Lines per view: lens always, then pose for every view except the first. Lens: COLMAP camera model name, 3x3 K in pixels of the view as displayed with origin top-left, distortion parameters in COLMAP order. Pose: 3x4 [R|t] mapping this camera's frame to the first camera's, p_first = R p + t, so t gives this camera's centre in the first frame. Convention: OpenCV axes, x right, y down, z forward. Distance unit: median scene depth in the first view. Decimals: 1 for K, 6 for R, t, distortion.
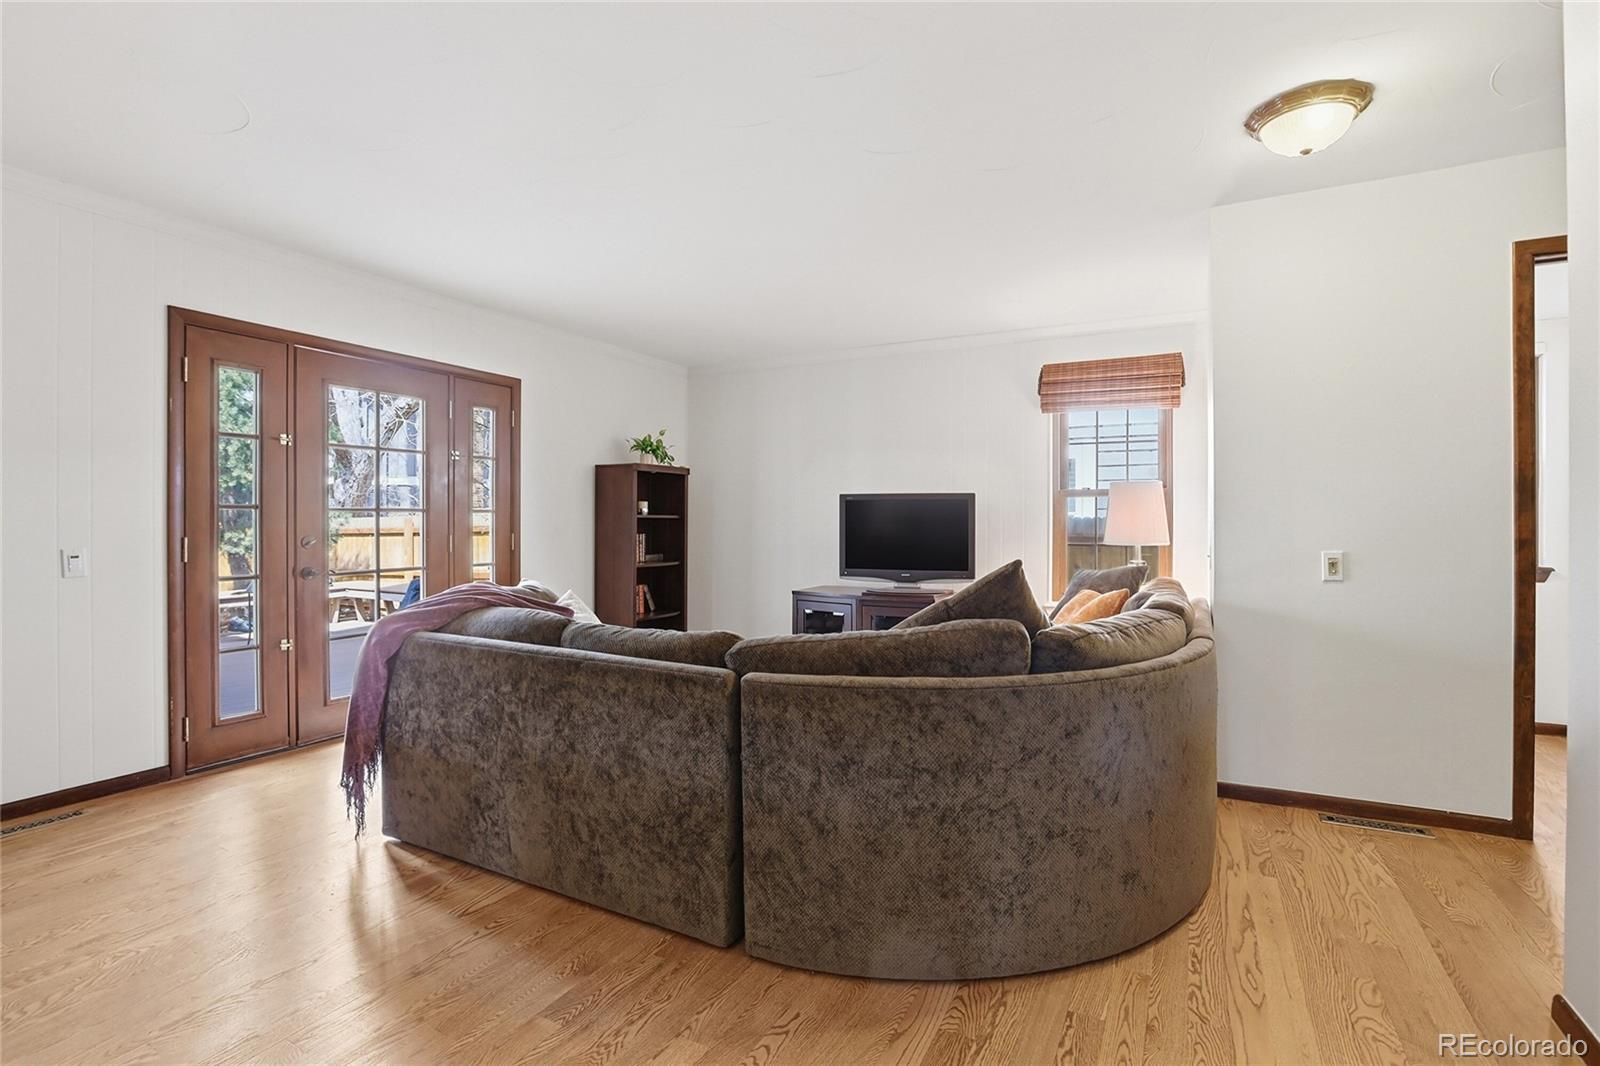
lens RADIAL K [[734.8, 0, 800.6], [0, 734.8, 521.9], [0, 0, 1]] dist [-0.072314, 0.024248]
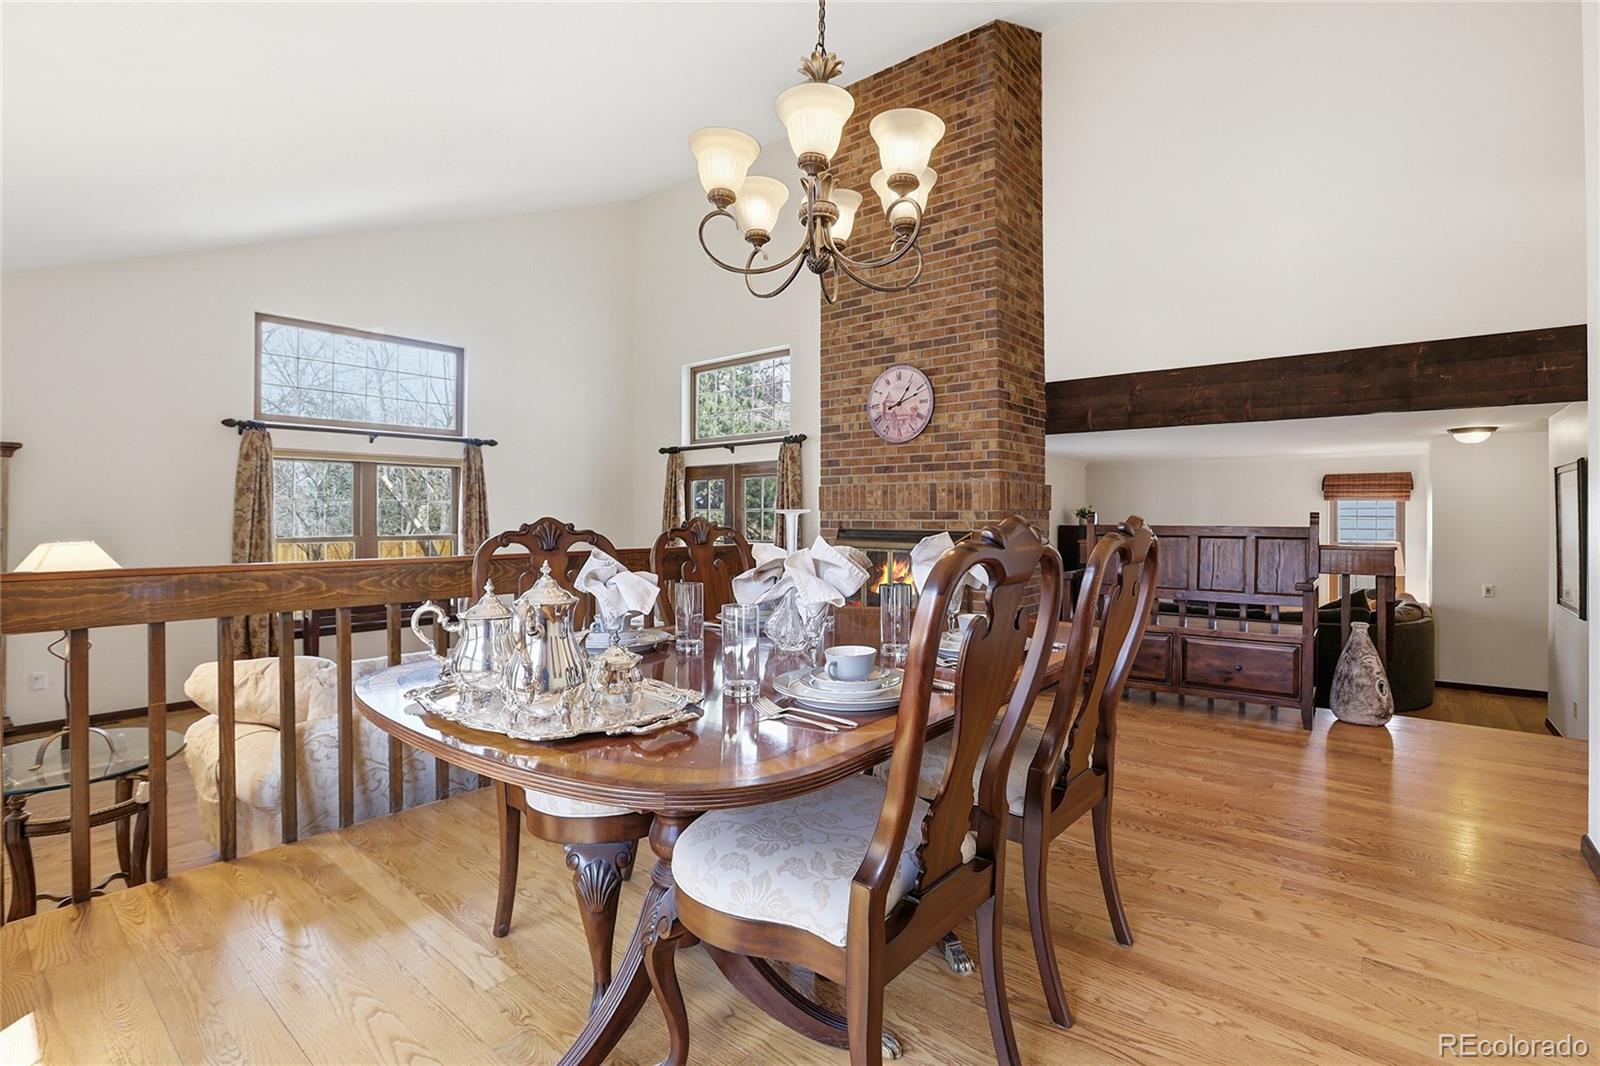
lens RADIAL K [[734.8, 0, 800.6], [0, 734.8, 521.9], [0, 0, 1]] dist [-0.072314, 0.024248]
pose [[0.980187, 0.003261, -0.198049, -0.654833], [-0.003309, 0.999995, 0.000088, -0.100558], [0.198049, 0.000569, 0.980192, -1.097145]]
